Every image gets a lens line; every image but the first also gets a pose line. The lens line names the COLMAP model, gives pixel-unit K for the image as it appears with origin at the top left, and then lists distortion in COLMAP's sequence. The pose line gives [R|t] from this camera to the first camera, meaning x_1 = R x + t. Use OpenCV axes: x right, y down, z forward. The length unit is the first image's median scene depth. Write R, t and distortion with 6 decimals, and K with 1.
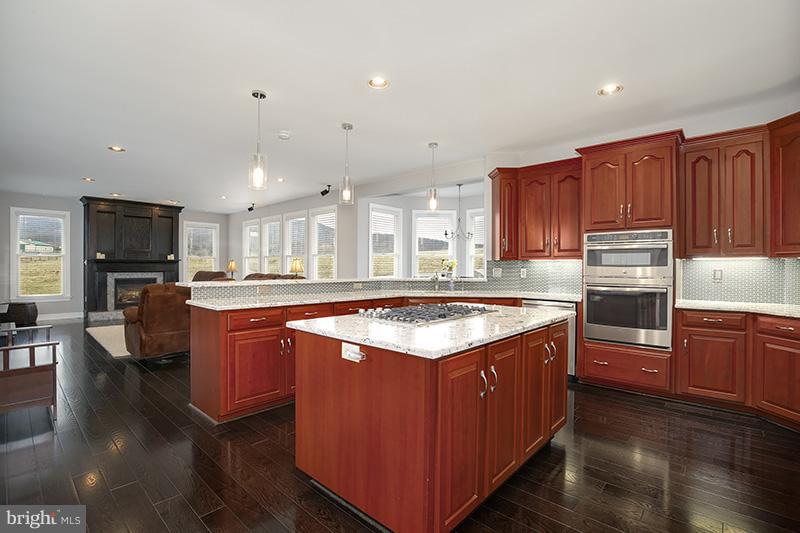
lens RADIAL K [[364.1, 0, 400.4], [0, 364.1, 267.7], [0, 0, 1]] dist [-0.027270, 0.004511]
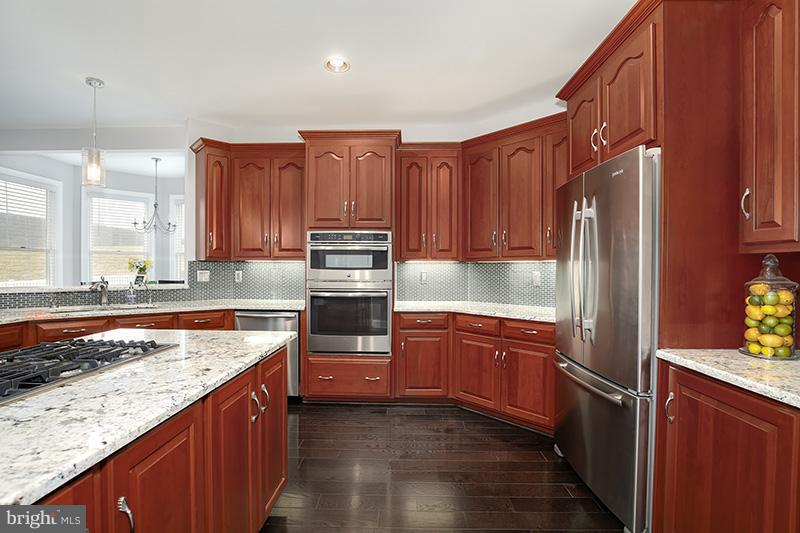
lens RADIAL K [[364.1, 0, 401.3], [0, 364.1, 271.1], [0, 0, 1]] dist [-0.027270, 0.004511]
pose [[0.750968, -0.007253, 0.660298, 0.120310], [0.000061, 0.999940, 0.010914, -0.009535], [-0.660338, -0.008155, 0.750924, 0.232645]]
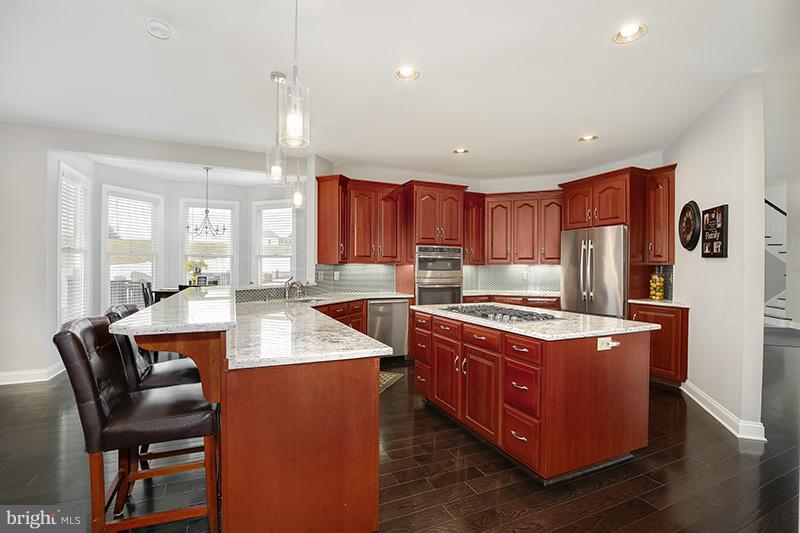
lens RADIAL K [[364.1, 0, 394.0], [0, 364.1, 270.3], [0, 0, 1]] dist [-0.027270, 0.004511]
pose [[0.387243, -0.007398, 0.921948, -0.844661], [-0.002233, 0.999957, 0.008961, -0.017687], [-0.921975, -0.005529, 0.387210, 0.640177]]
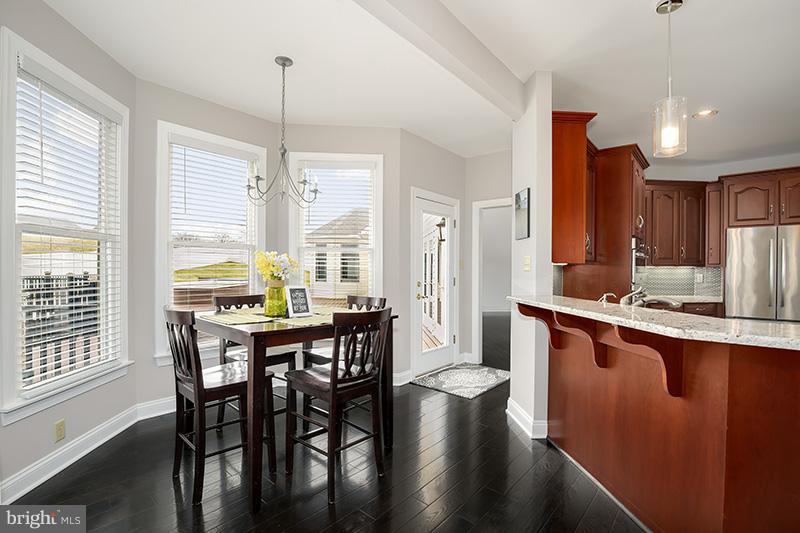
lens RADIAL K [[364.1, 0, 400.4], [0, 364.1, 270.3], [0, 0, 1]] dist [-0.027270, 0.004511]
pose [[-0.043007, -0.011472, 0.999009, -0.447904], [-0.005589, 0.999921, 0.011242, -0.018574], [-0.999059, -0.005100, -0.043068, 1.881603]]
